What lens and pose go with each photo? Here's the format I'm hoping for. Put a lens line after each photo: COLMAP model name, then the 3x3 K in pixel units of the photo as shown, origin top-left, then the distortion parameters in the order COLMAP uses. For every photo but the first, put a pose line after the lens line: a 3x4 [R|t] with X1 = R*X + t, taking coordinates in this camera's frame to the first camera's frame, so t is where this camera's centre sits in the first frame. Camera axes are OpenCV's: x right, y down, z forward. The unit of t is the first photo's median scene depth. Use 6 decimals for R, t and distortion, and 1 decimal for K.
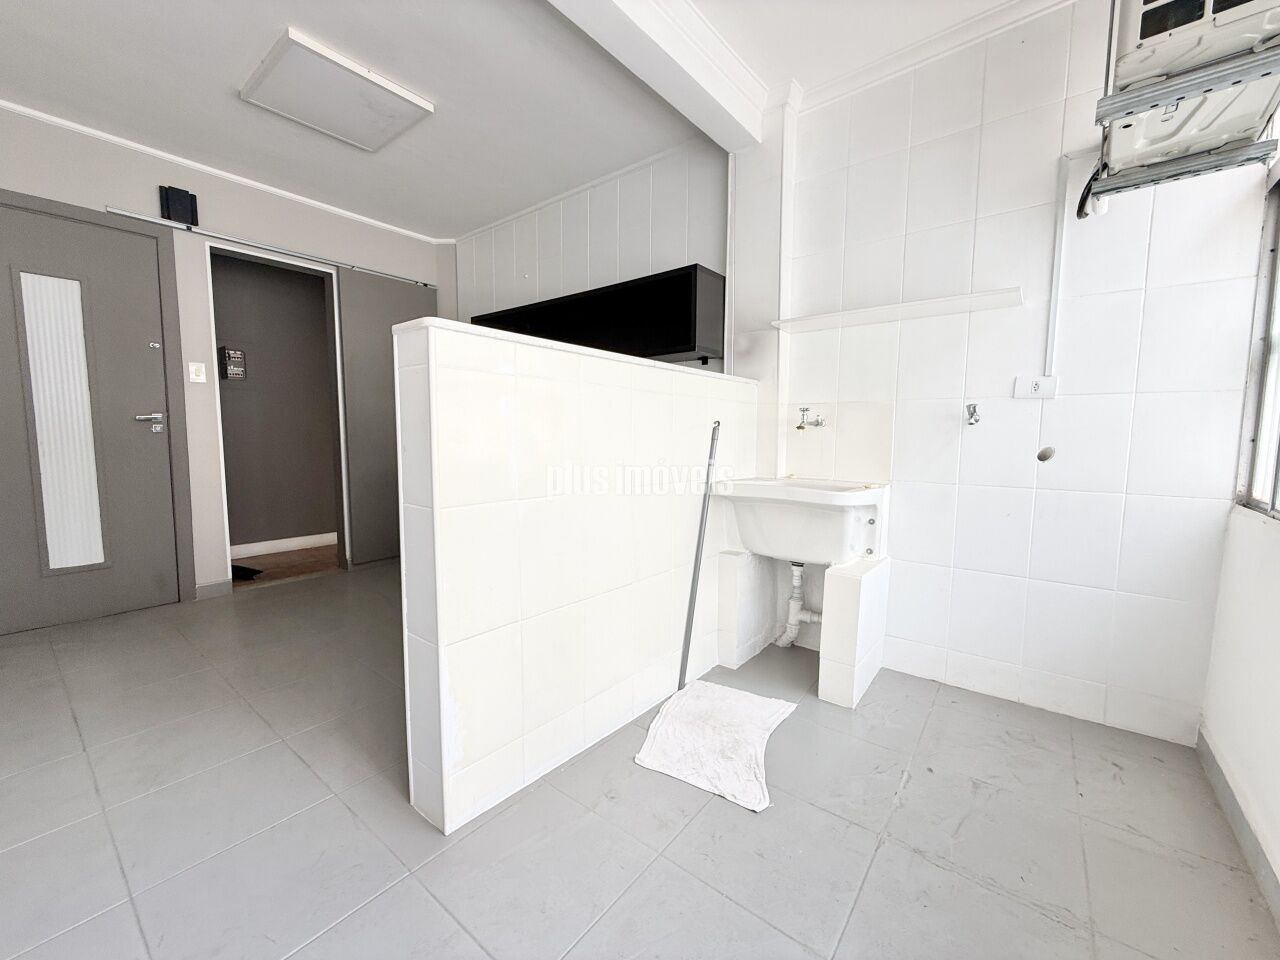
lens RADIAL K [[510.9, 0, 639.2], [0, 510.9, 480.9], [0, 0, 1]] dist [-0.000415, 0.000002]
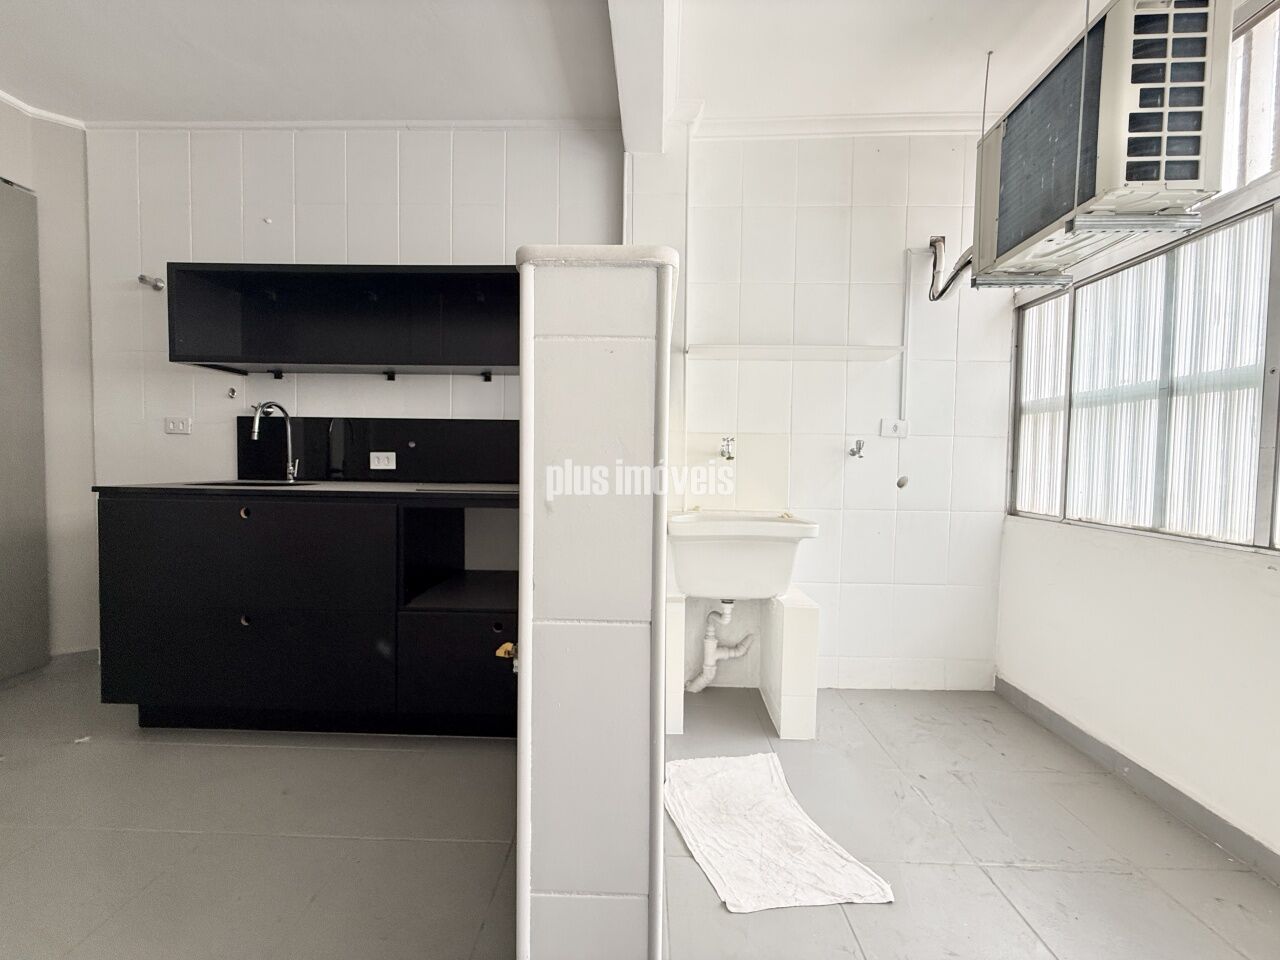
lens RADIAL K [[512.2, 0, 637.1], [0, 512.2, 481.0], [0, 0, 1]] dist [-0.000264, 0.000272]
pose [[0.798405, -0.017432, 0.601868, -0.315224], [0.044796, 0.998530, -0.030503, -0.031068], [-0.600452, 0.051315, 0.798013, 0.262939]]
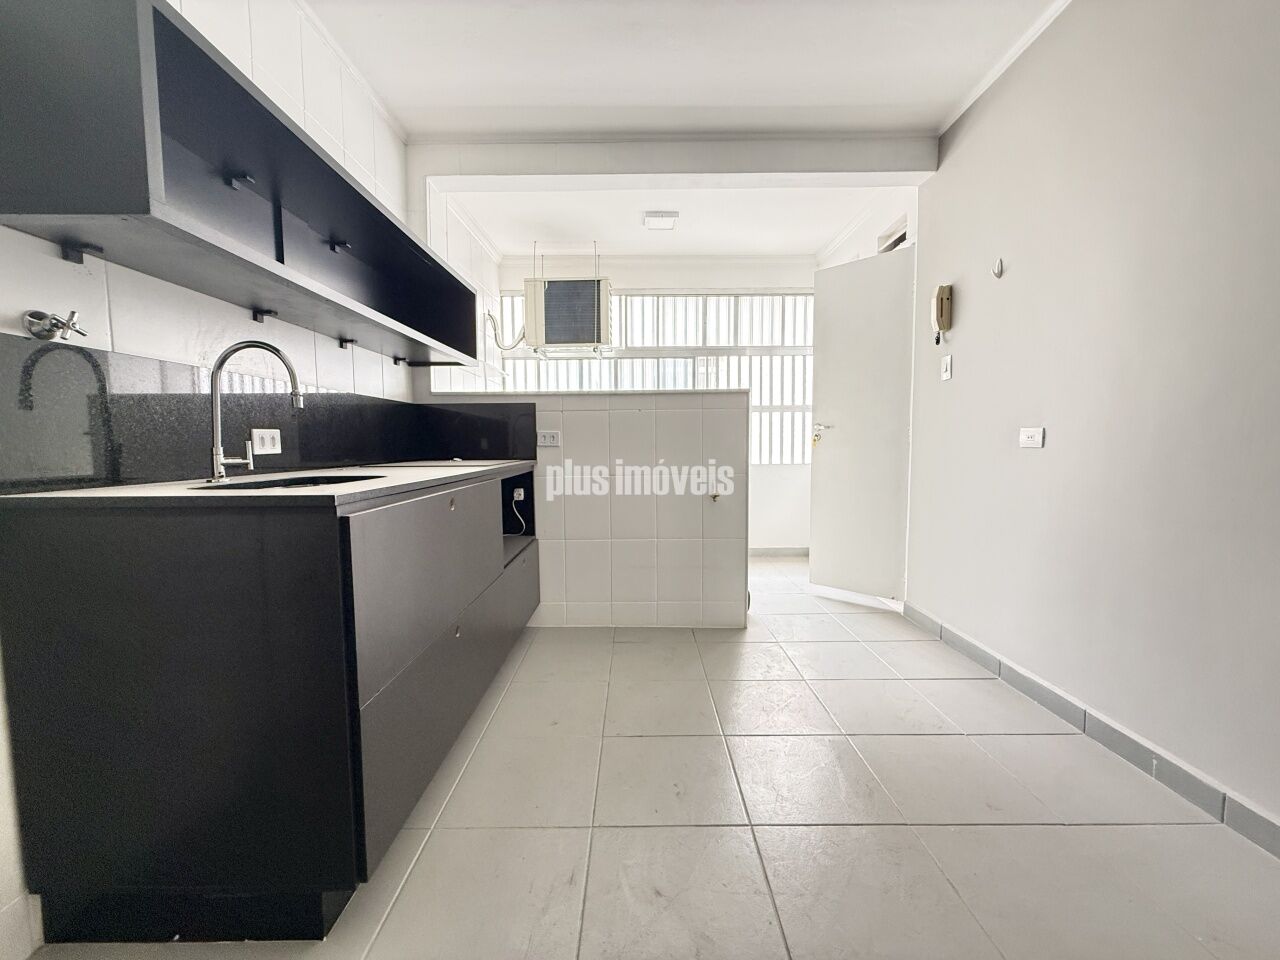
lens RADIAL K [[512.8, 0, 640.0], [0, 512.8, 480.0], [0, 0, 1]] dist [-0.000027, 0.000438]
pose [[-0.625404, -0.058510, 0.778104, -0.851041], [0.074983, 0.988064, 0.134566, -0.113143], [-0.776690, 0.142502, -0.613552, 1.230157]]
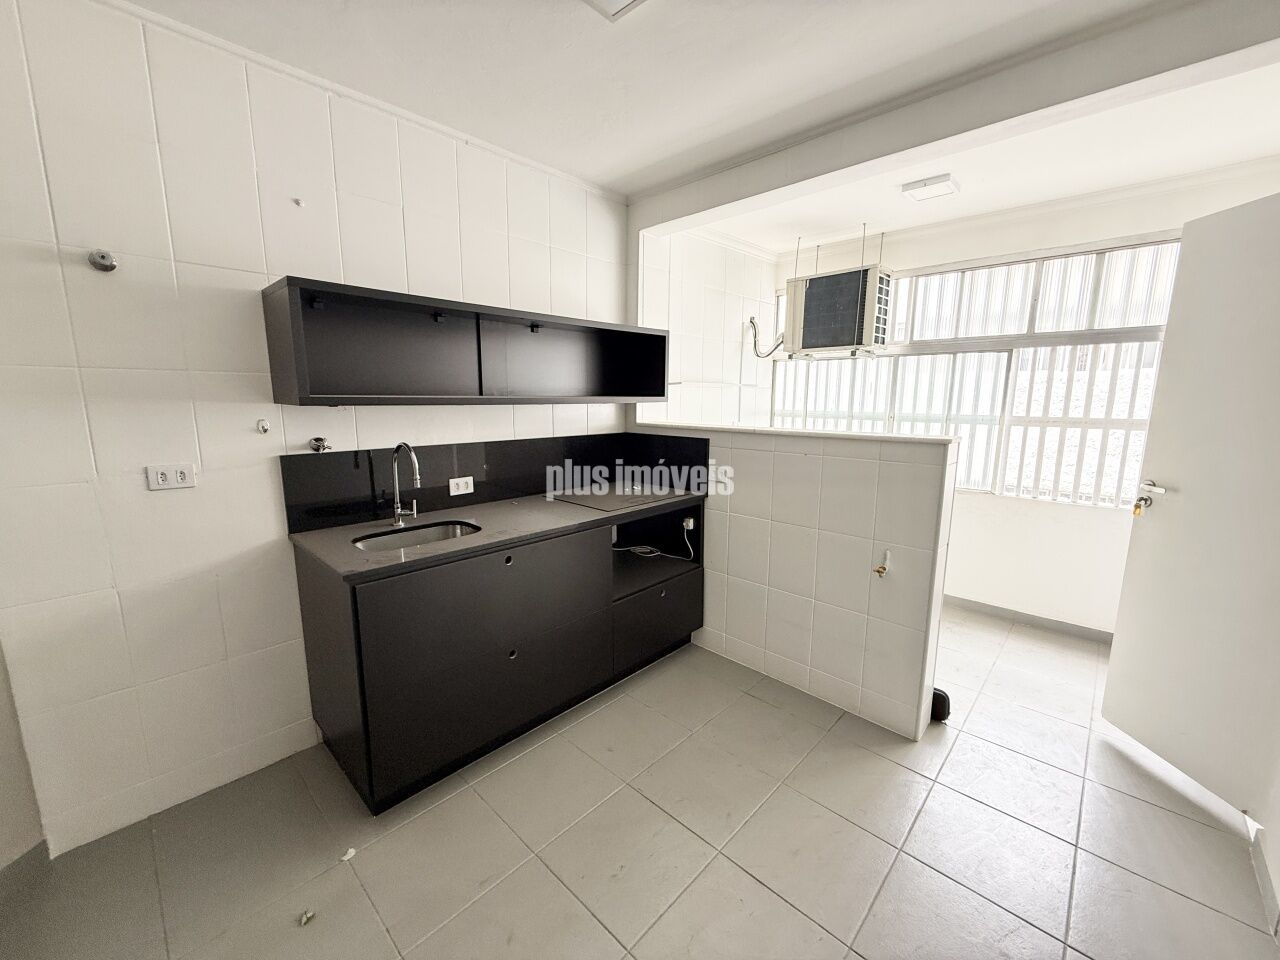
lens RADIAL K [[512.8, 0, 640.0], [0, 512.8, 480.0], [0, 0, 1]] dist [-0.000027, 0.000438]
pose [[0.089558, -0.169919, 0.981380, -0.956814], [0.086883, 0.982916, 0.162257, -0.233318], [-0.992185, 0.070734, 0.102791, 0.808877]]
